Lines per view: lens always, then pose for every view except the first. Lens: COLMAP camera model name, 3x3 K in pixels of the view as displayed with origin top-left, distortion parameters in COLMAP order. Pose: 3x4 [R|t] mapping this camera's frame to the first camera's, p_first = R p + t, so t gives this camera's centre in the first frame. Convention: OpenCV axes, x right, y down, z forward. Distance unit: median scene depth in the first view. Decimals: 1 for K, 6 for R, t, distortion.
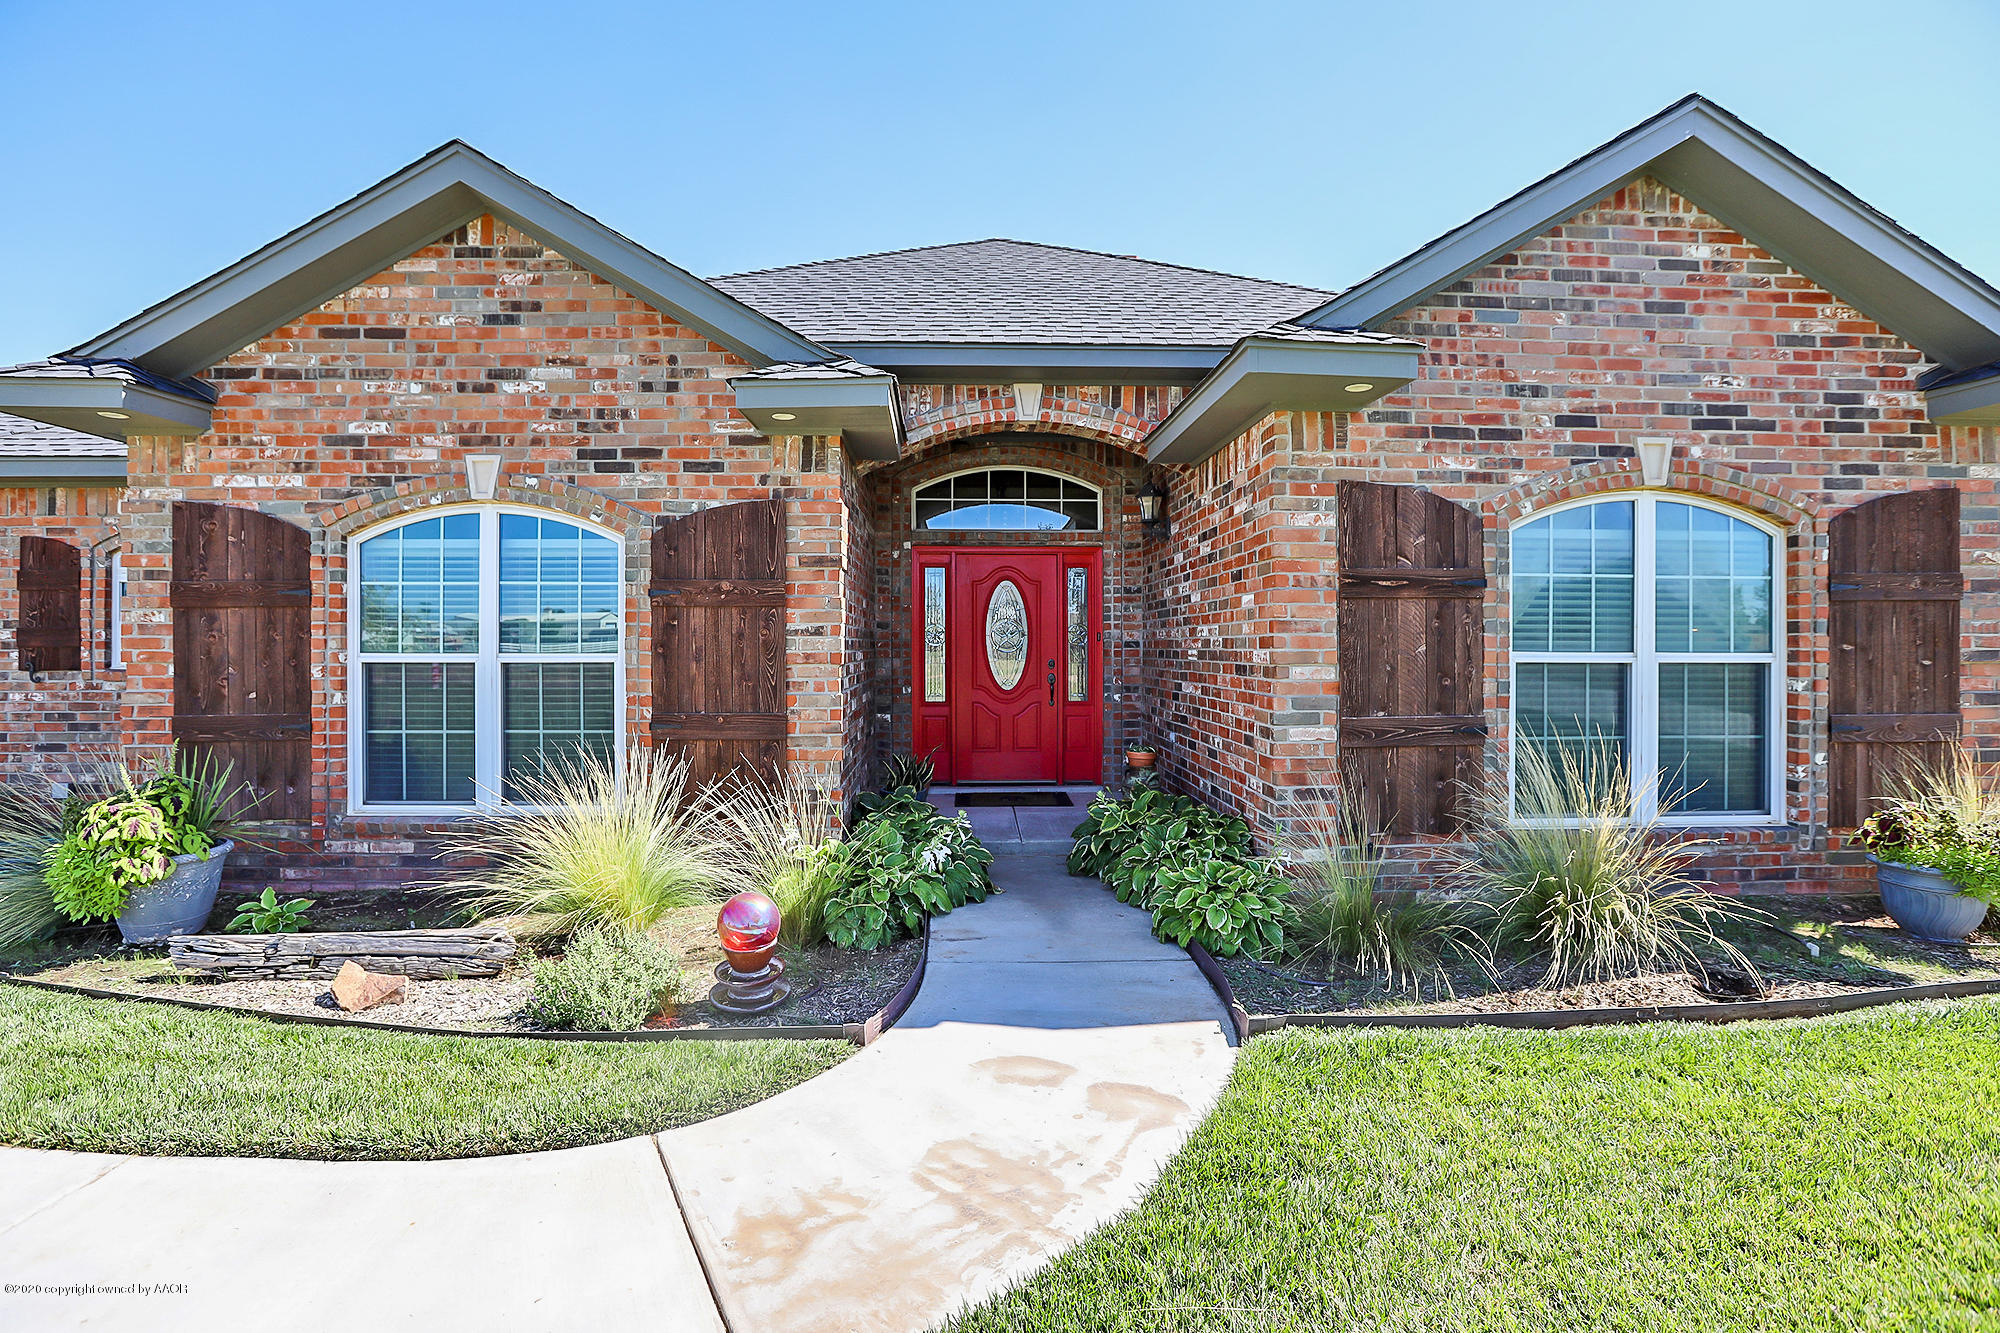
lens RADIAL K [[983.1, 0, 1000.0], [0, 983.1, 666.5], [0, 0, 1]] dist [-0.037646, 0.000416]
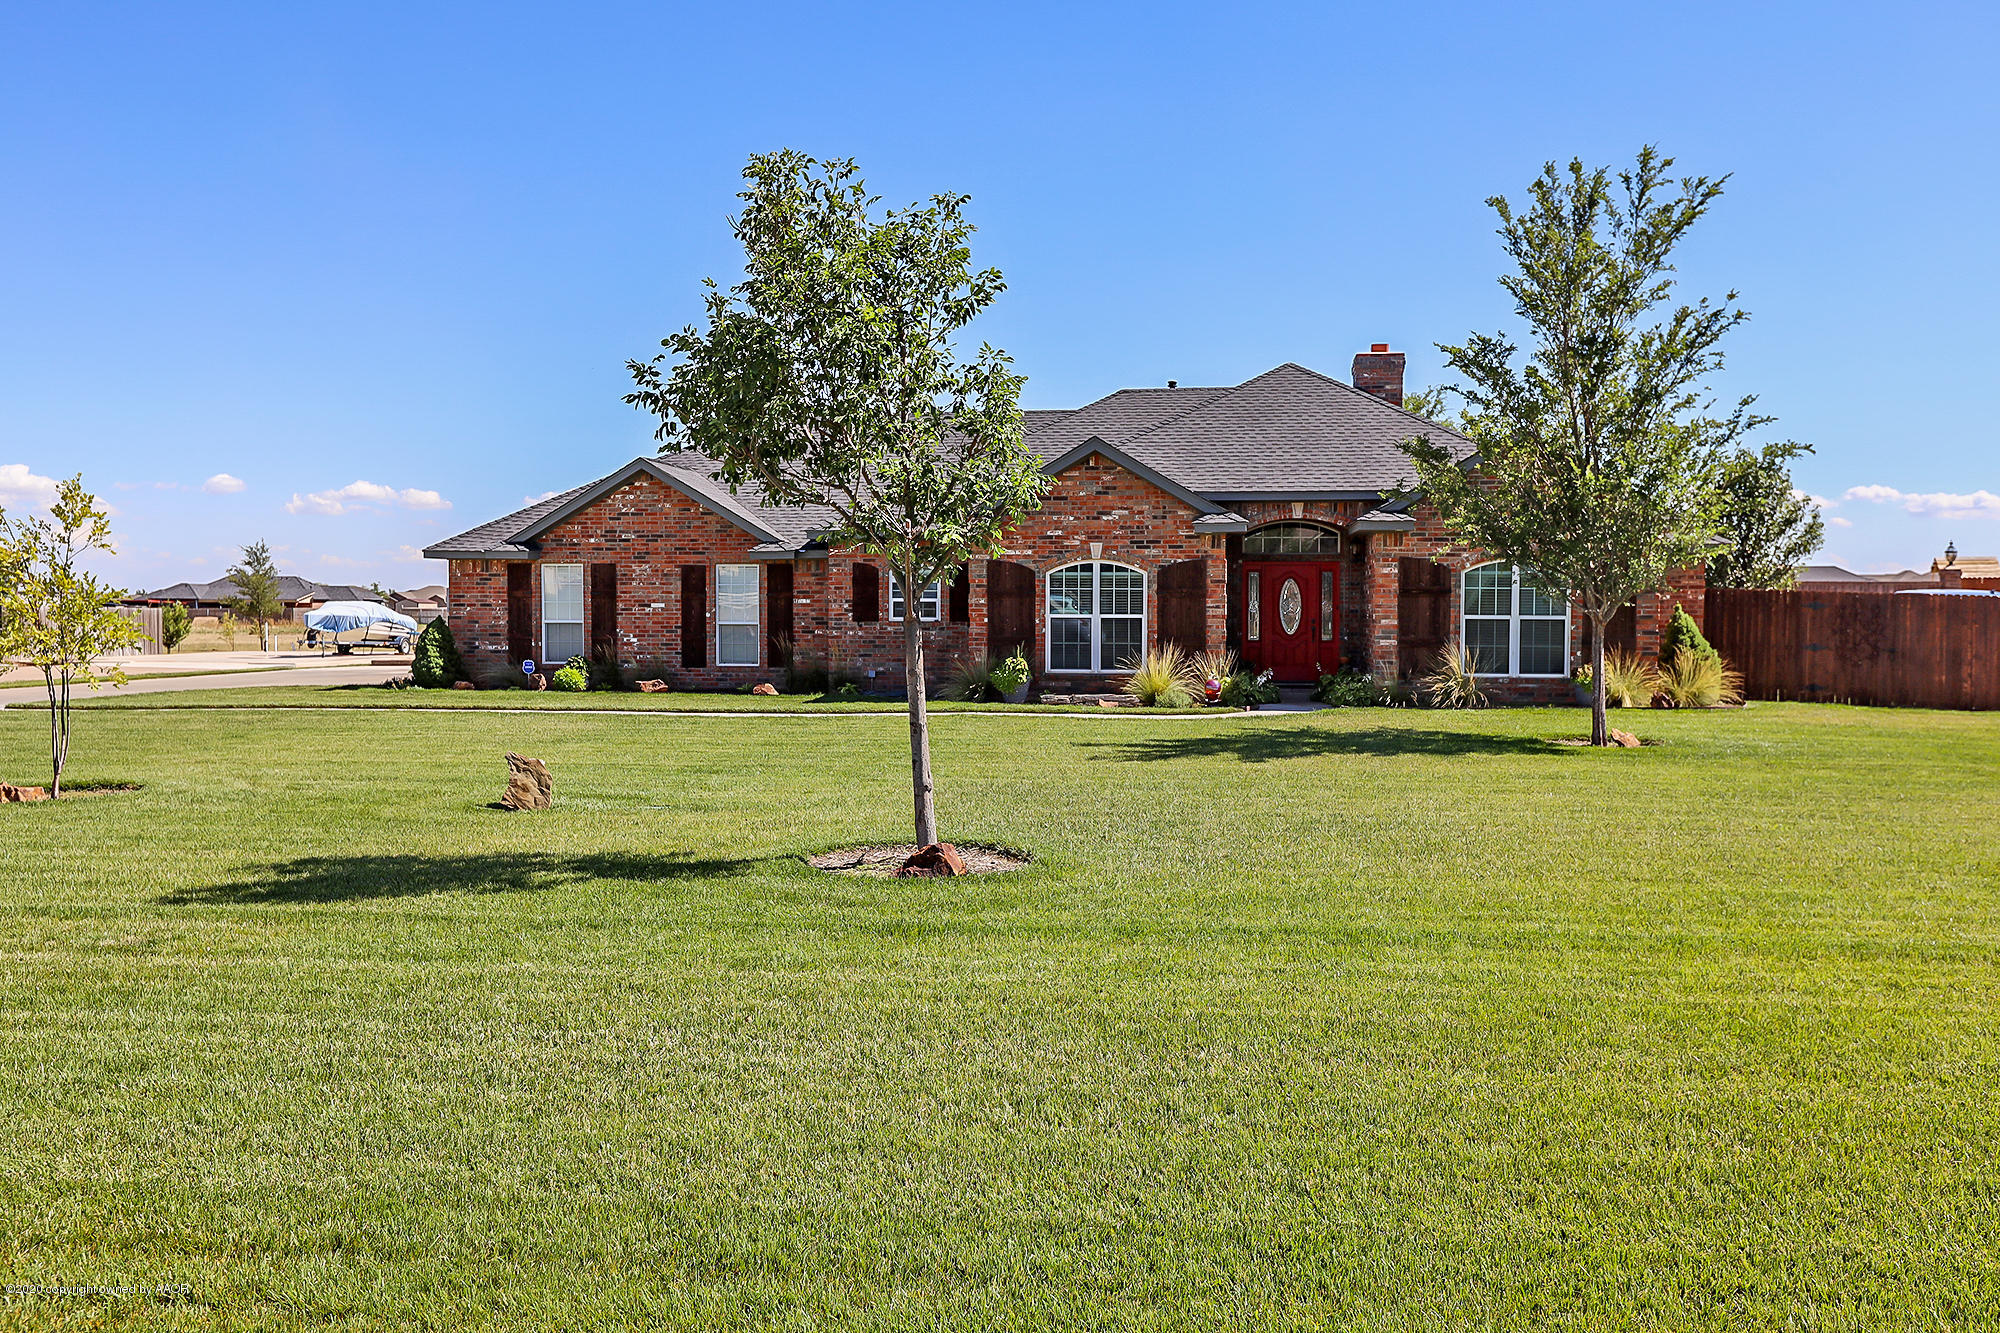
lens RADIAL K [[1802.3, 0, 1000.0], [0, 1802.3, 666.5], [0, 0, 1]] dist [-0.004181, -0.000305]
pose [[0.984997, 0.009981, -0.172283, 0.088296], [-0.009323, 0.999946, 0.004628, 0.114975], [0.172320, -0.002952, 0.985037, -4.117685]]
